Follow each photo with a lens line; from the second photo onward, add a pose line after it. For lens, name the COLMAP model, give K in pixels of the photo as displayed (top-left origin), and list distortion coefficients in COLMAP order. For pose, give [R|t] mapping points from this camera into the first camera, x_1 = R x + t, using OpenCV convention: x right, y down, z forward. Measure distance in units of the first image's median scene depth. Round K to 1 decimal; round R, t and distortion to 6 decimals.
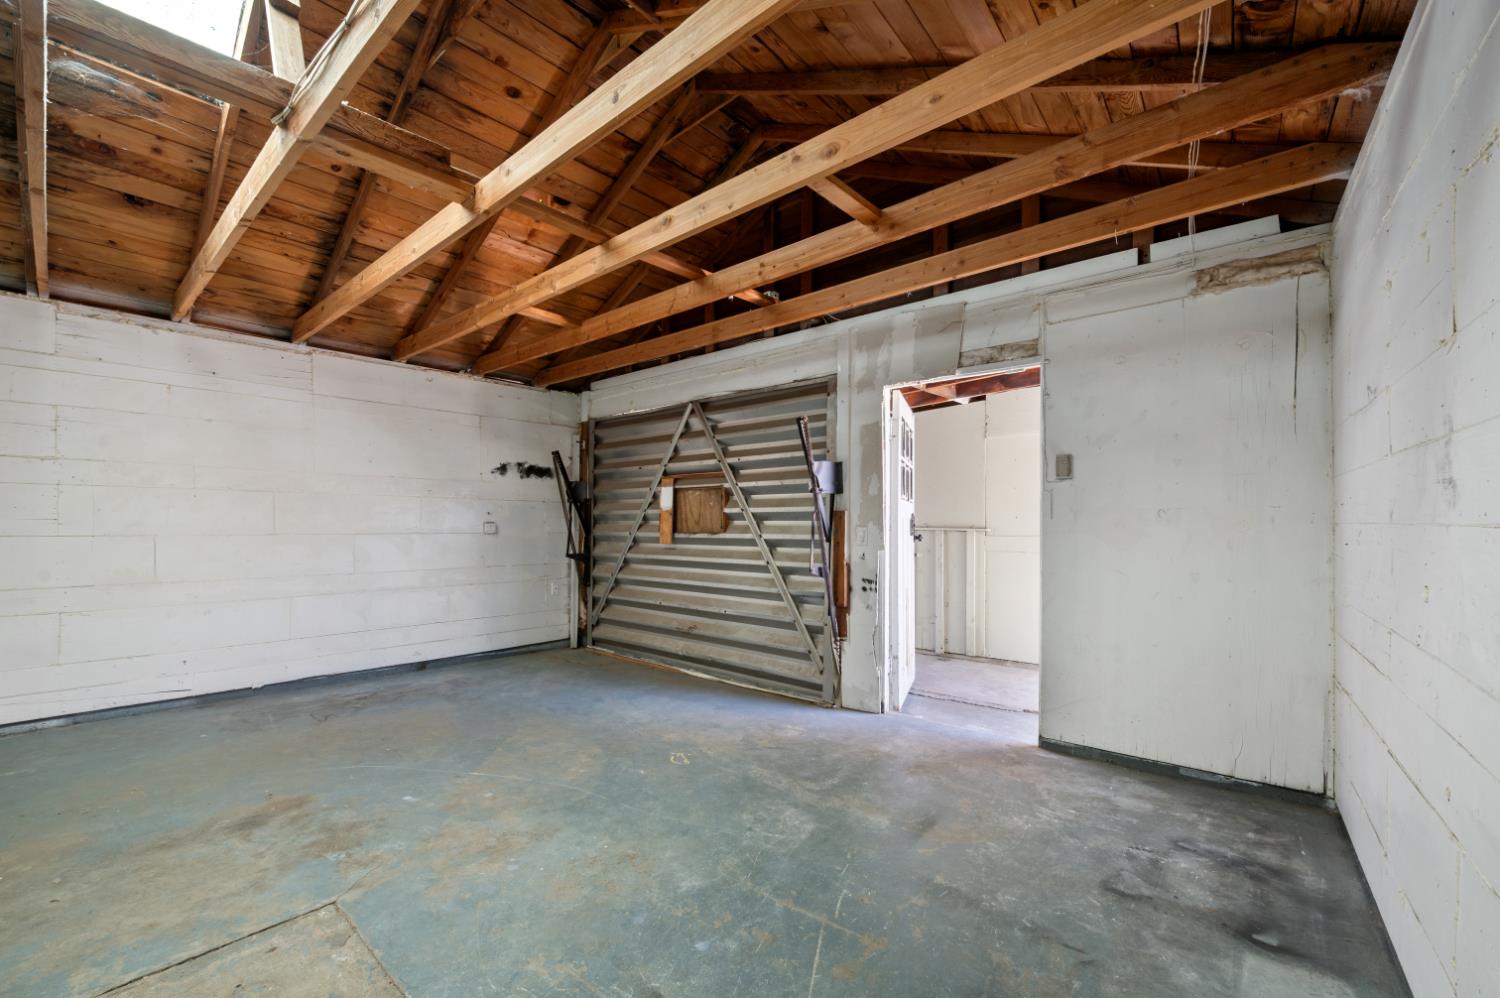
lens RADIAL K [[608.0, 0, 749.3], [0, 608.0, 529.1], [0, 0, 1]] dist [-0.001066, -0.000082]
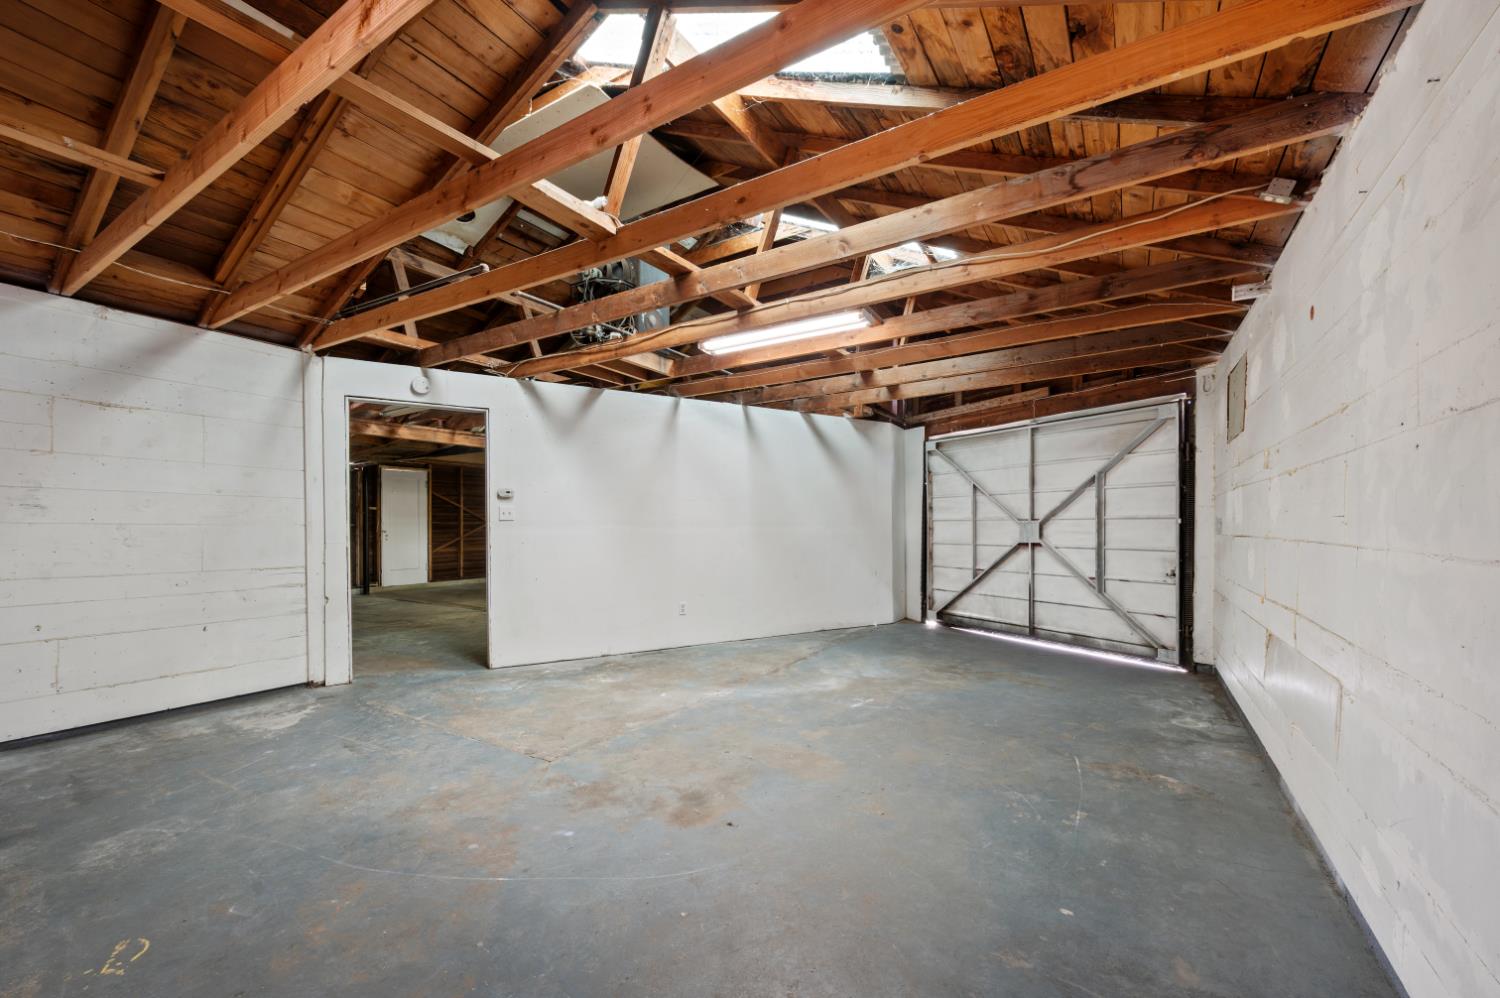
lens RADIAL K [[601.6, 0, 750.3], [0, 601.6, 526.9], [0, 0, 1]] dist [-0.007261, -0.000247]
pose [[-0.986839, -0.000519, -0.161707, -0.705855], [-0.002260, 0.999941, 0.010578, -0.013688], [0.161692, 0.010804, -0.986782, 1.959257]]
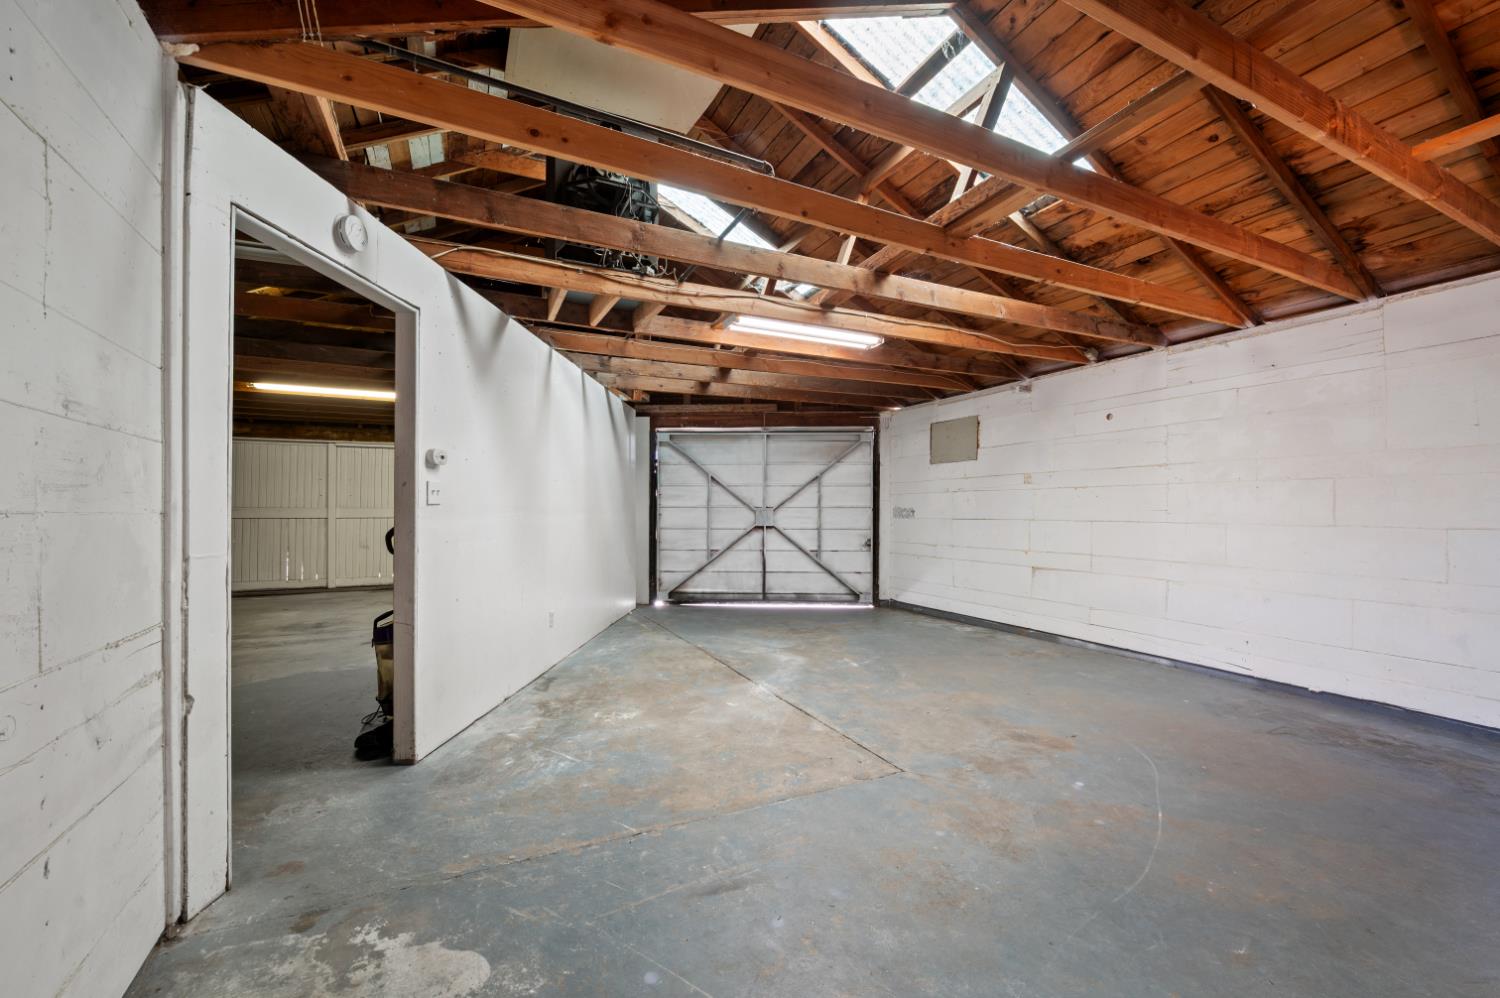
lens RADIAL K [[603.9, 0, 751.4], [0, 603.9, 514.7], [0, 0, 1]] dist [-0.006136, -0.000363]
pose [[-0.392692, 0.003398, -0.919664, 0.593446], [-0.011625, 0.999895, 0.008658, -0.009450], [0.919597, 0.014091, -0.392611, 0.912631]]
